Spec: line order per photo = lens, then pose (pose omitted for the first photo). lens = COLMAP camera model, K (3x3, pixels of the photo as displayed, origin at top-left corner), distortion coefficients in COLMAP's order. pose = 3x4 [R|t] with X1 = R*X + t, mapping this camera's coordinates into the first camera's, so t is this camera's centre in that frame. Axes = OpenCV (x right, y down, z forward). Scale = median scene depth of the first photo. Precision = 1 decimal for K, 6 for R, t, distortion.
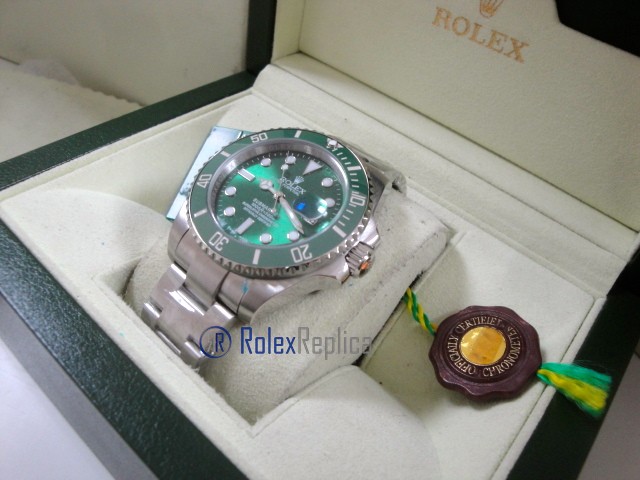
lens RADIAL K [[527.5, 0, 320.2], [0, 527.5, 234.5], [0, 0, 1]] dist [-0.164907, 0.123914]
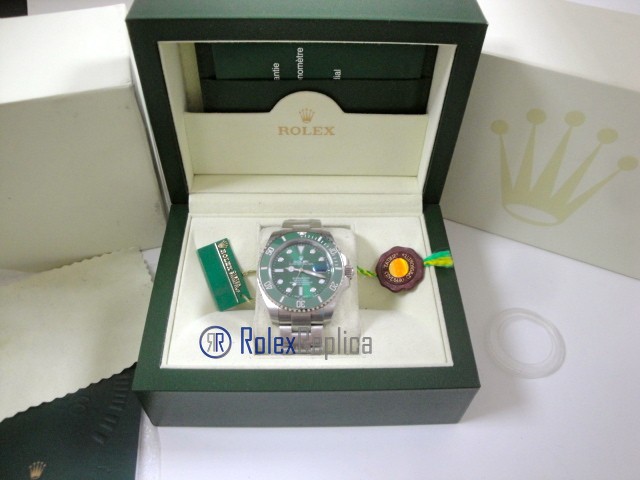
lens RADIAL K [[527.5, 0, 323.6], [0, 527.5, 241.0], [0, 0, 1]] dist [-0.164907, 0.123914]
pose [[0.738472, -0.582321, 0.339942, -0.591400], [0.510888, 0.812237, 0.281538, -0.640814], [-0.440060, -0.034236, 0.897316, -0.850797]]
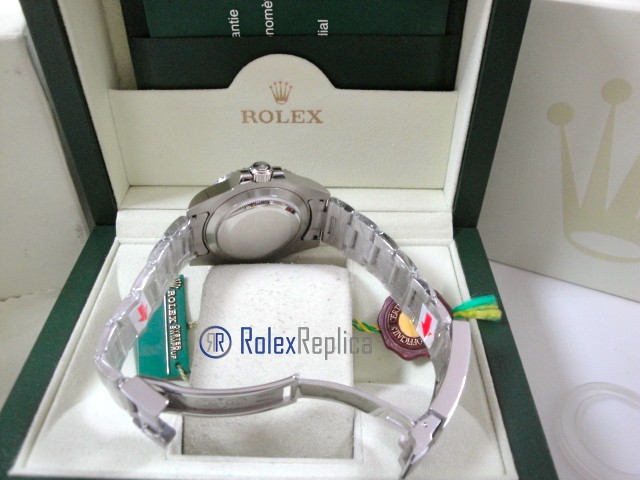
lens RADIAL K [[527.5, 0, 322.8], [0, 527.5, 235.2], [0, 0, 1]] dist [-0.164907, 0.123914]
pose [[0.756296, -0.518119, 0.399461, -0.332297], [0.514878, 0.848075, 0.125178, -0.280345], [-0.403630, 0.111002, 0.908164, -0.241252]]
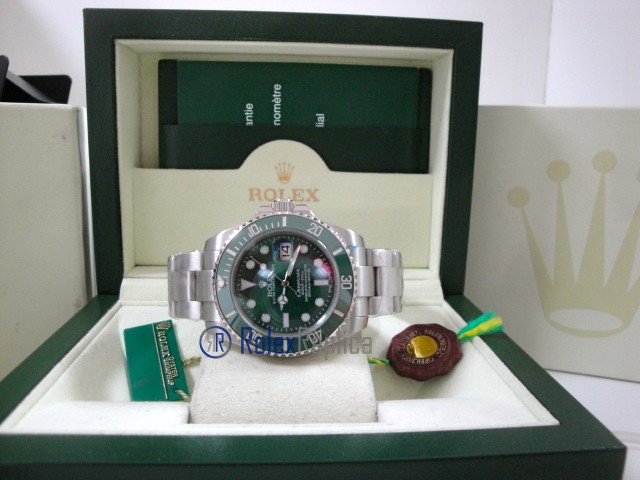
lens RADIAL K [[527.5, 0, 321.8], [0, 527.5, 236.9], [0, 0, 1]] dist [-0.164907, 0.123914]
pose [[0.707747, -0.258061, 0.657647, -0.731115], [0.534559, 0.804241, -0.259699, 0.182303], [-0.461888, 0.535352, 0.707147, -0.083064]]
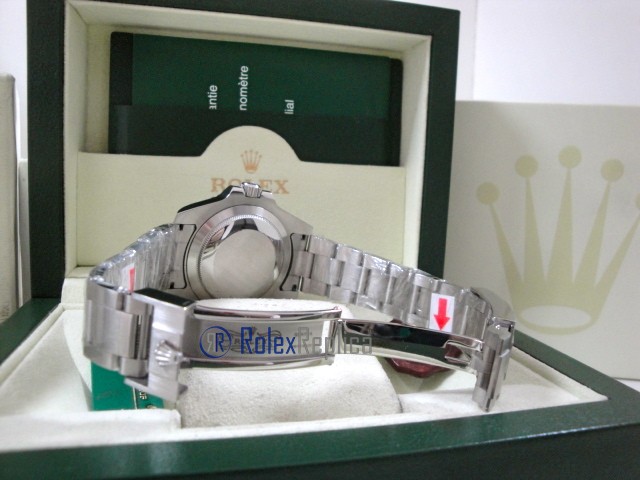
lens RADIAL K [[527.5, 0, 325.3], [0, 527.5, 236.5], [0, 0, 1]] dist [-0.164907, 0.123914]
pose [[0.574880, -0.213931, 0.789777, -0.787464], [0.585243, 0.782066, -0.214157, 0.140921], [-0.571843, 0.585326, 0.574795, 0.181258]]
